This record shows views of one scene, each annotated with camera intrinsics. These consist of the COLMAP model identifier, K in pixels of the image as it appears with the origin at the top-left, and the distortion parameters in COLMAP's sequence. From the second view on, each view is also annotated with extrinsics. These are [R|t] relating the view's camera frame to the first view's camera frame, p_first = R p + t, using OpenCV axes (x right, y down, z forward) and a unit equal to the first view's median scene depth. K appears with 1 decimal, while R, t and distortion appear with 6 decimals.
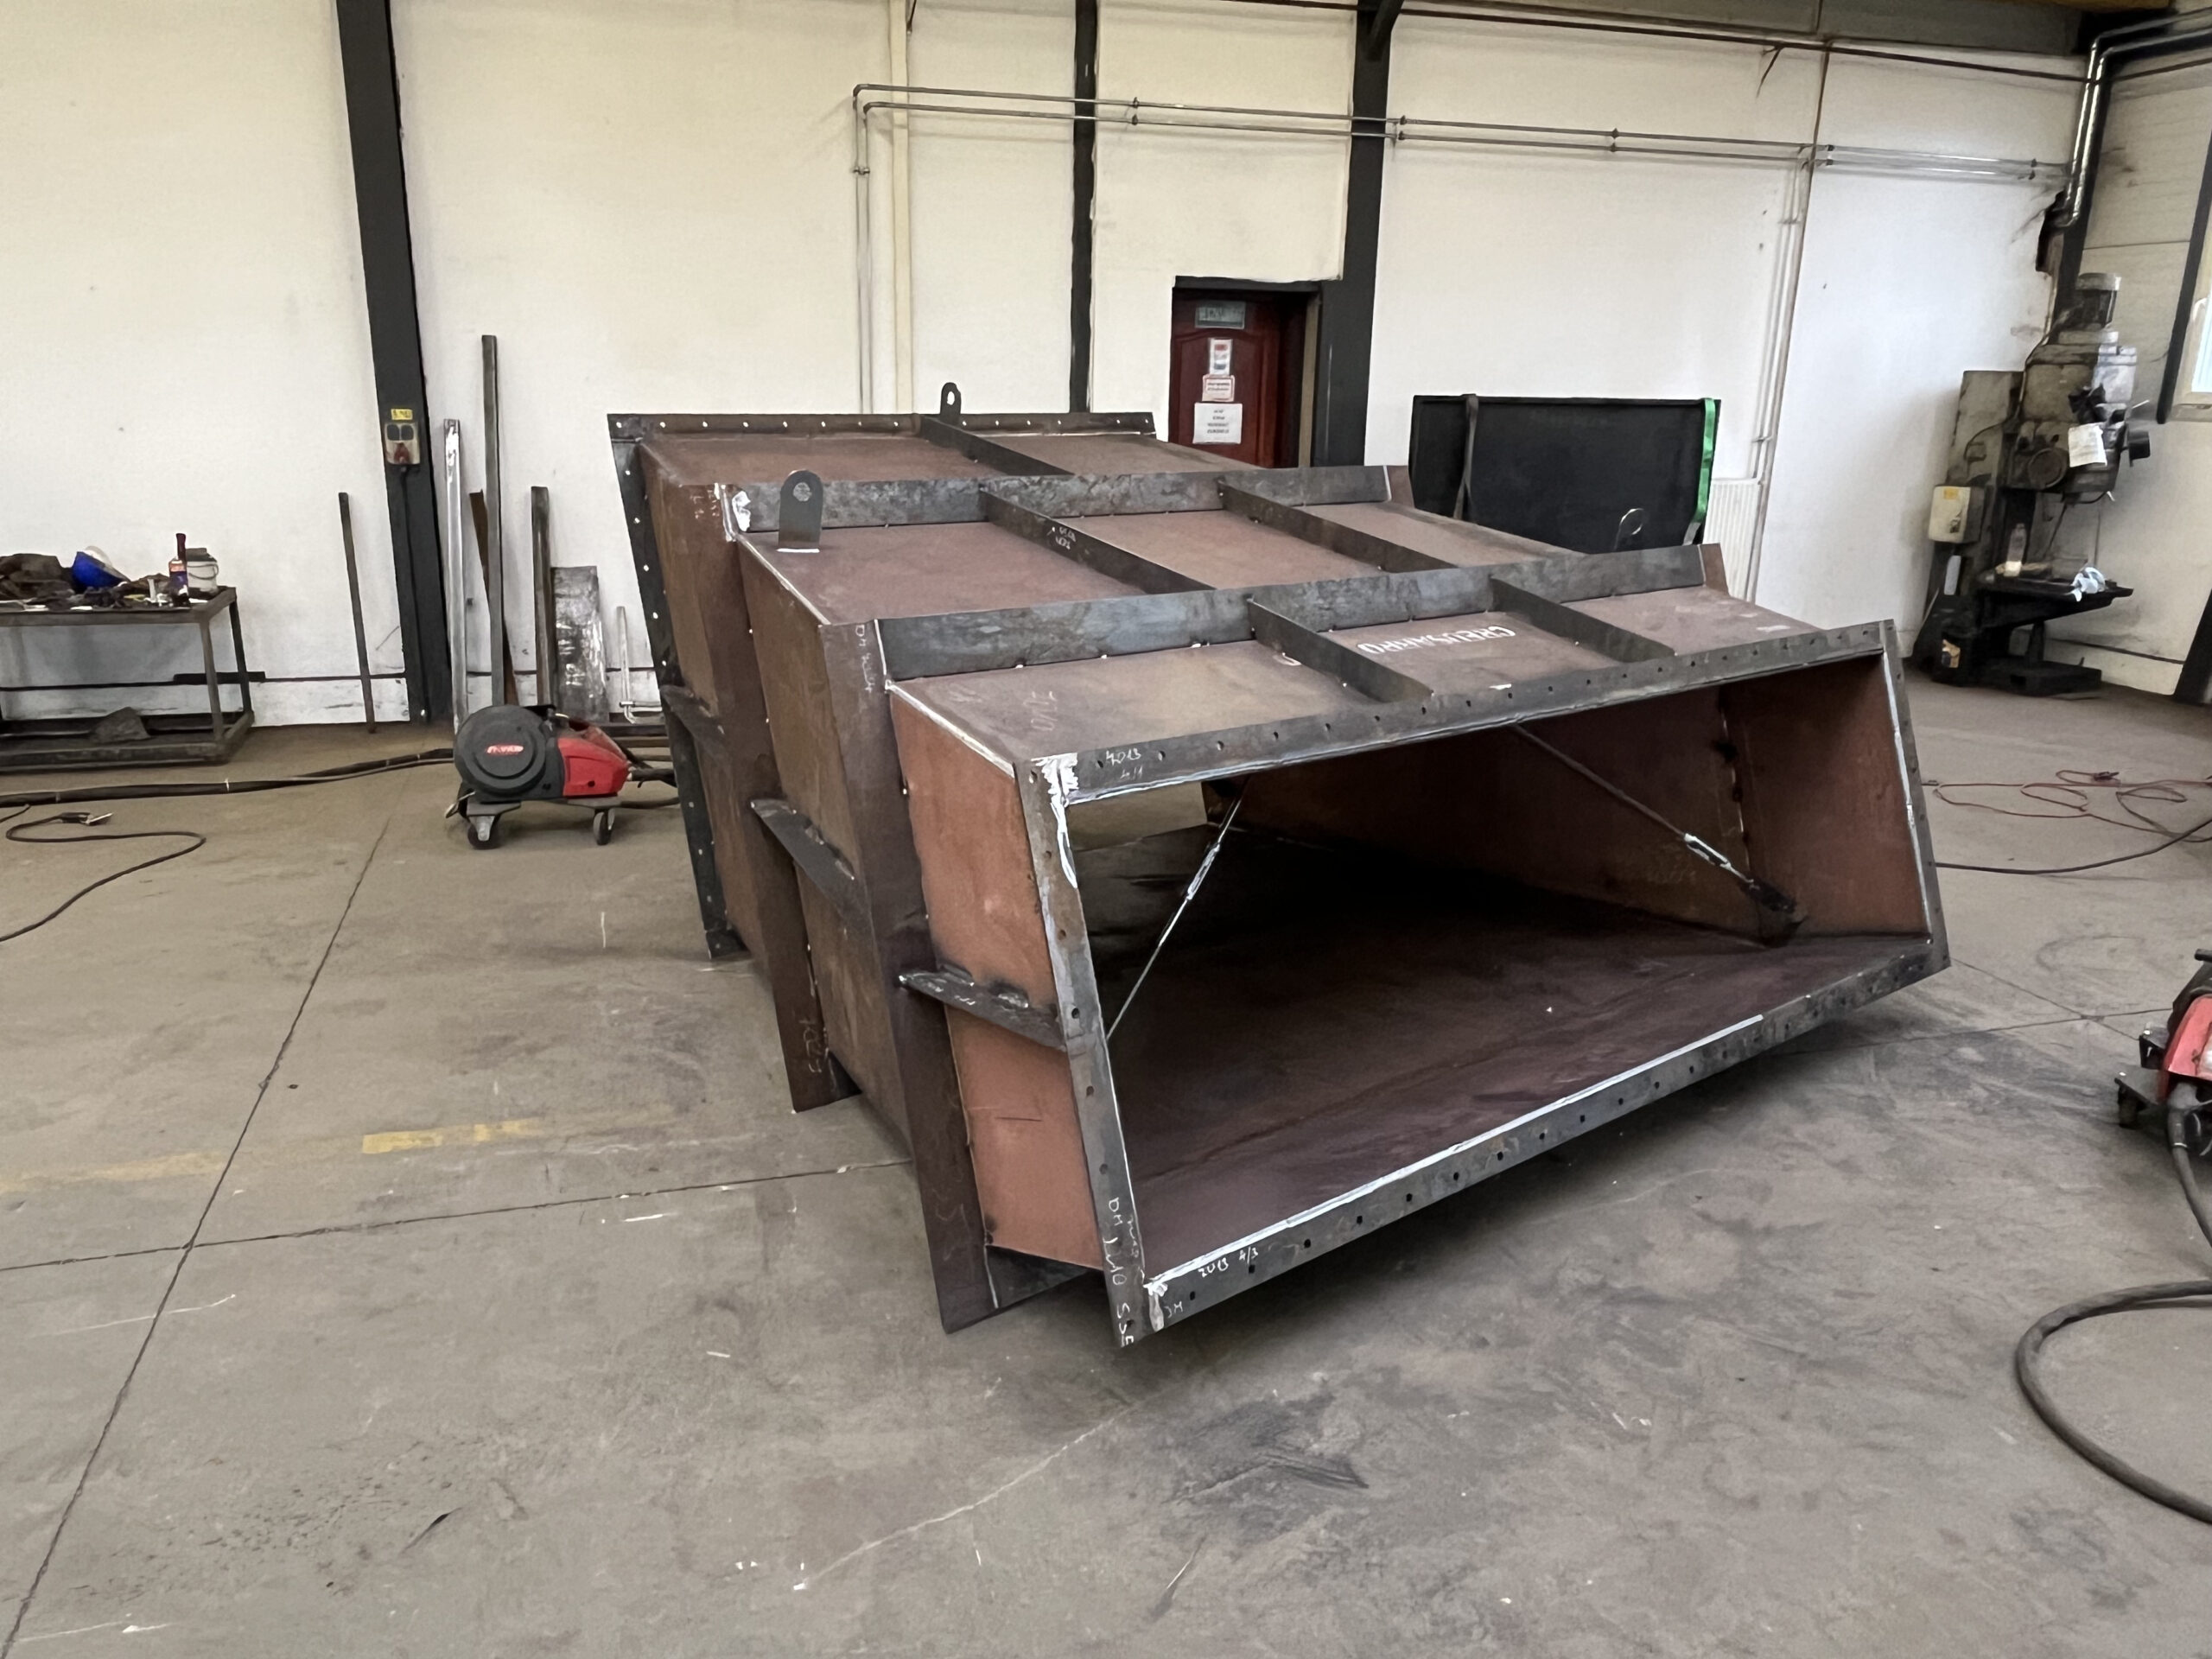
lens RADIAL K [[1568.8, 0, 1100.4], [0, 1568.8, 827.1], [0, 0, 1]] dist [0.001389, 0.007780]
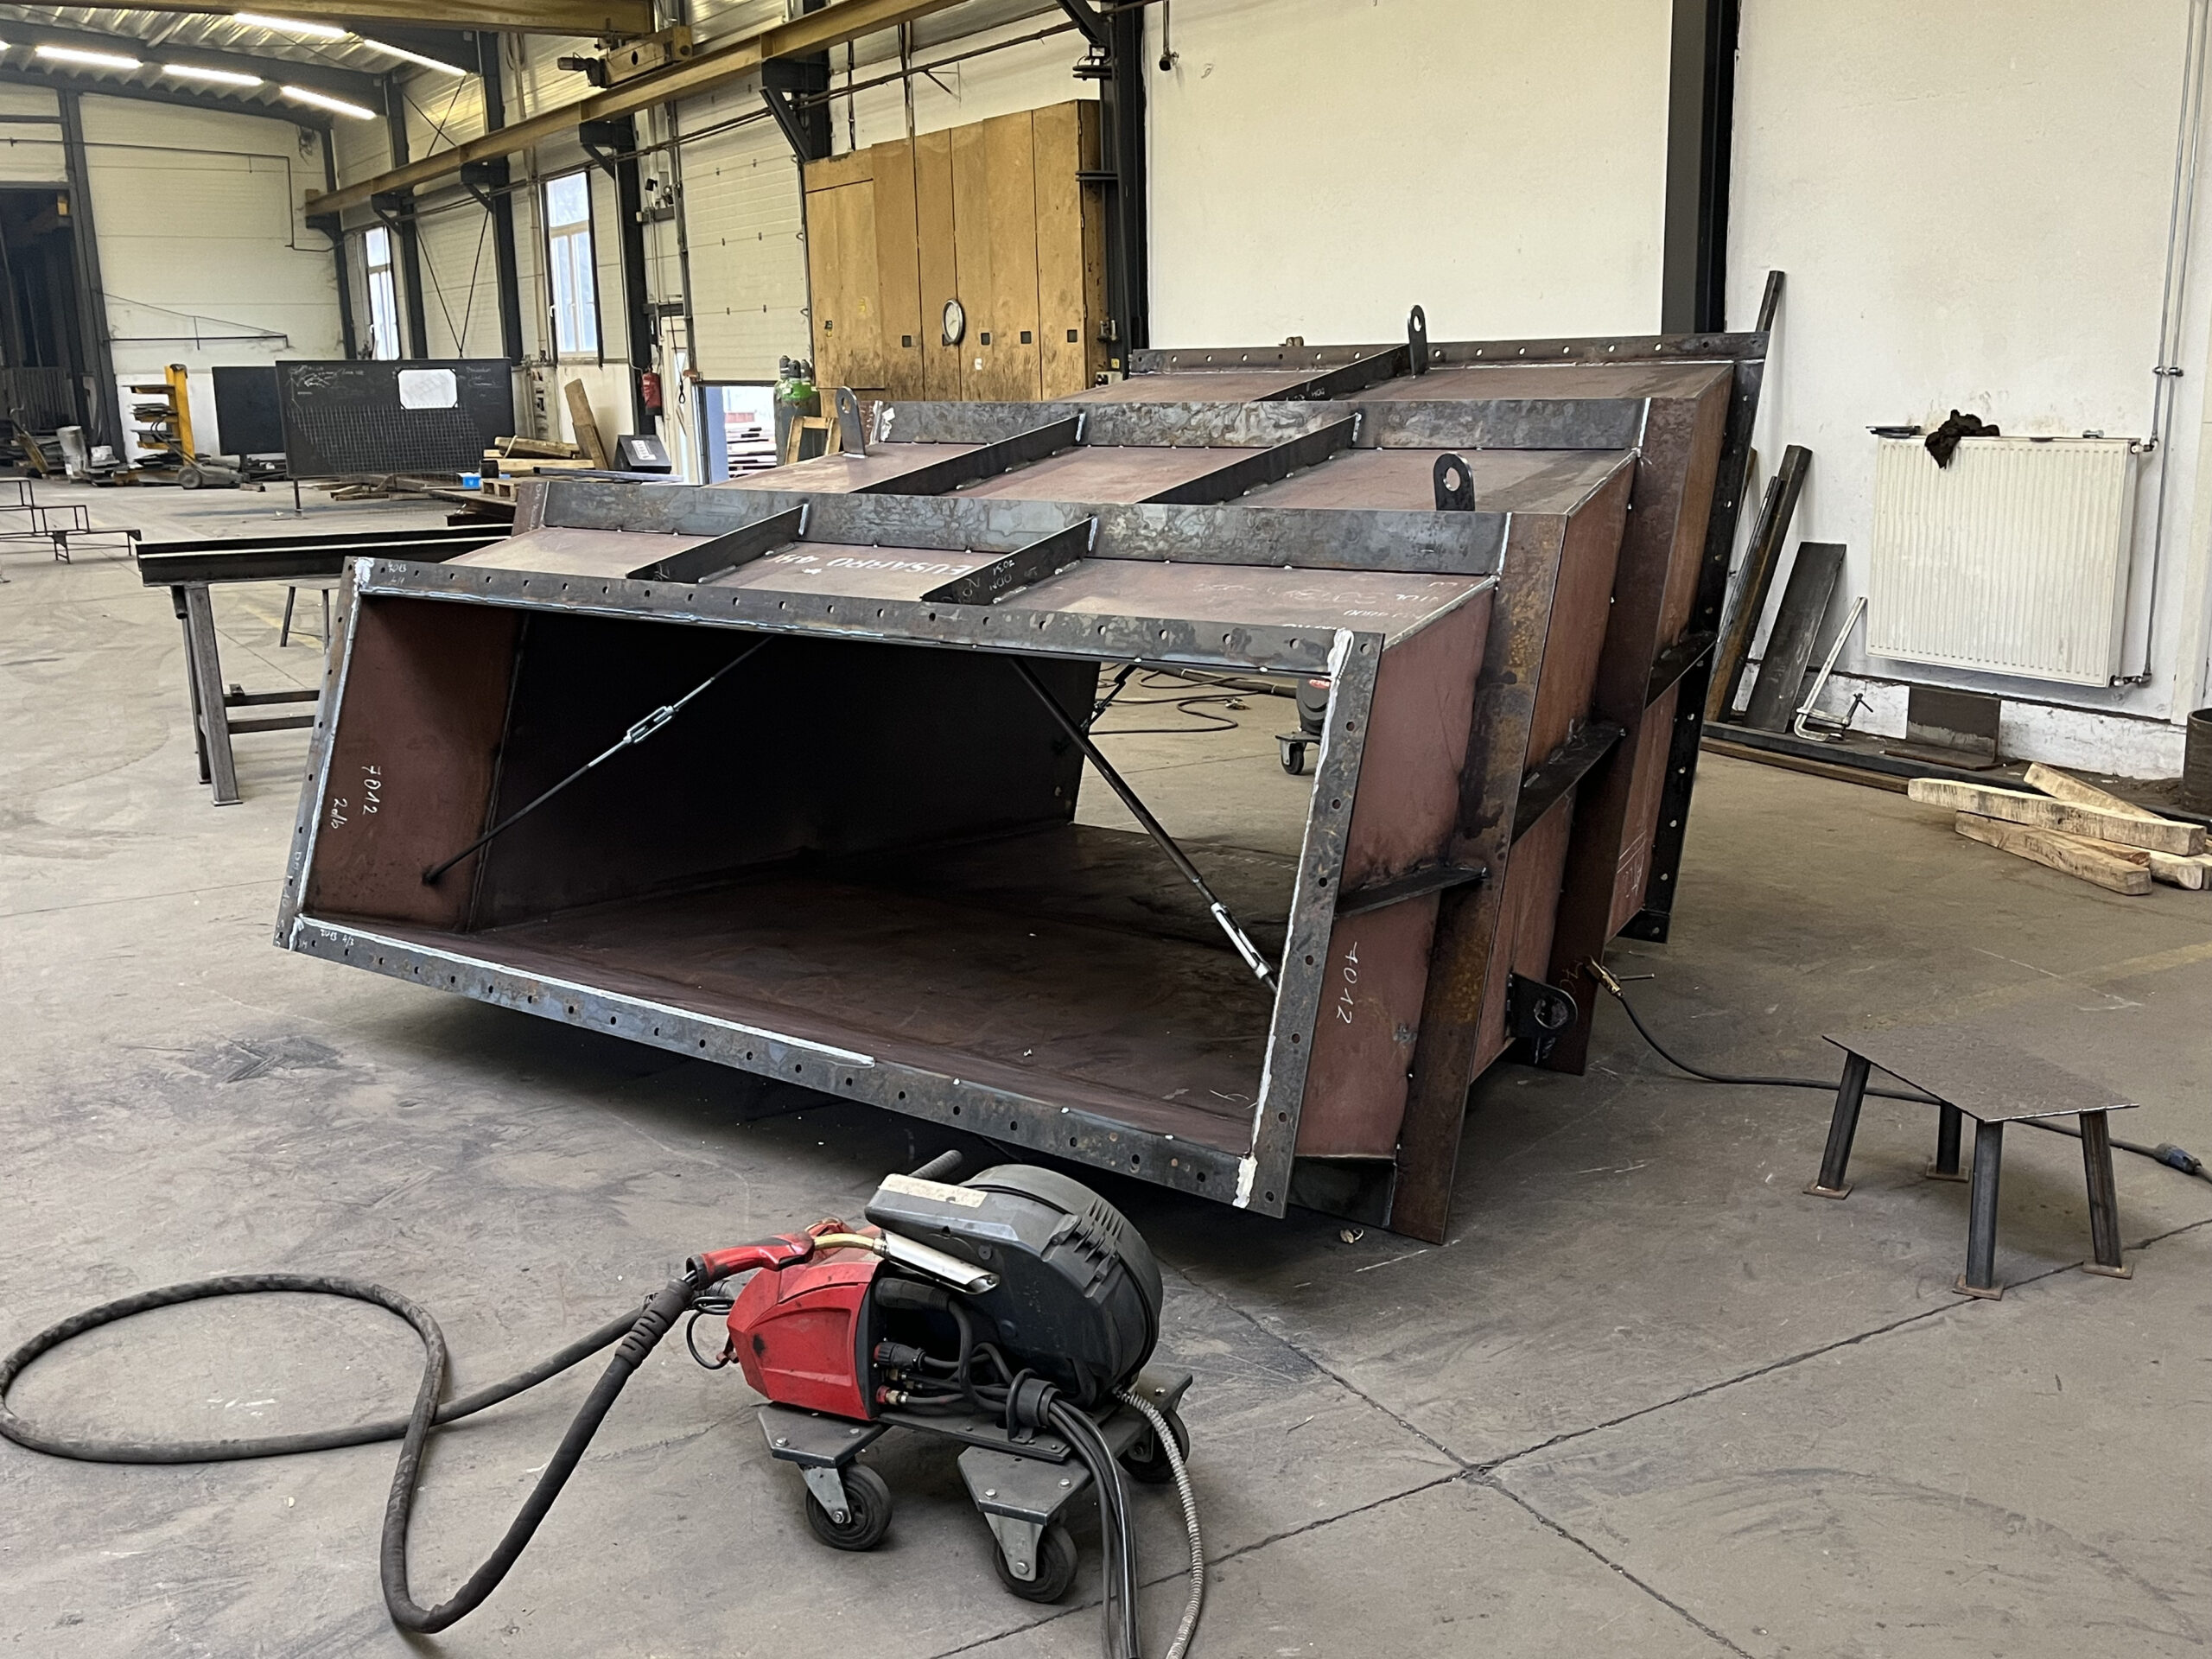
lens RADIAL K [[2119.4, 0, 1107.1], [0, 2119.4, 831.3], [0, 0, 1]] dist [0.034357, 0.000000]
pose [[0.238335, 0.189553, -0.952505, 1.724435], [-0.246226, 0.960517, 0.129537, -0.189167], [0.939452, 0.203658, 0.275598, 0.947406]]
